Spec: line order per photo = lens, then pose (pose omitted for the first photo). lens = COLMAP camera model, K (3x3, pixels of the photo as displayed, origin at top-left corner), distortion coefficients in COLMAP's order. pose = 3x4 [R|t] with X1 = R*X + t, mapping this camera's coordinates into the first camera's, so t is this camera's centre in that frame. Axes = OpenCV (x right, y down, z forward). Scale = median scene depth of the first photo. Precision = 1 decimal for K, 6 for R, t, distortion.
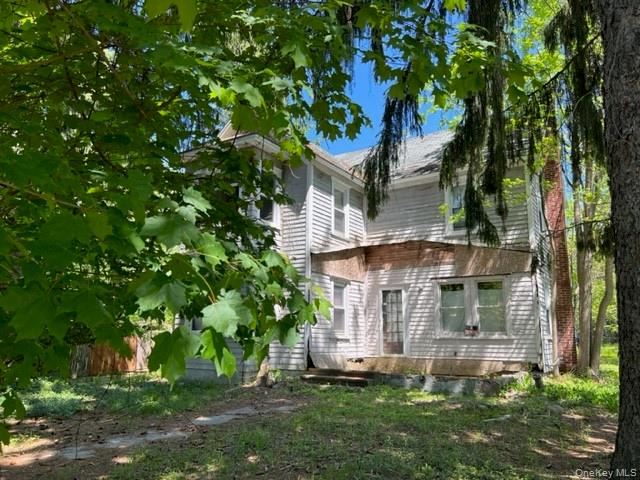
lens RADIAL K [[479.3, 0, 319.9], [0, 479.3, 238.5], [0, 0, 1]] dist [0.033840, -0.024333]
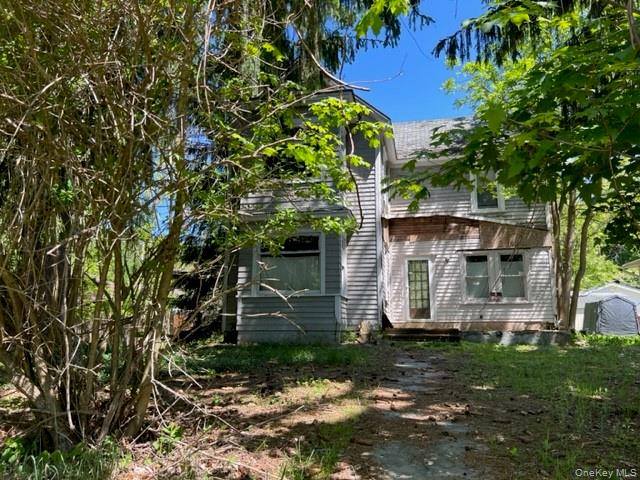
lens RADIAL K [[479.3, 0, 319.8], [0, 479.3, 240.9], [0, 0, 1]] dist [0.033840, -0.024333]
pose [[0.933470, 0.056726, 0.354142, -0.456643], [-0.065077, 0.997812, 0.011707, 0.069466], [-0.352703, -0.033975, 0.935118, 0.082206]]
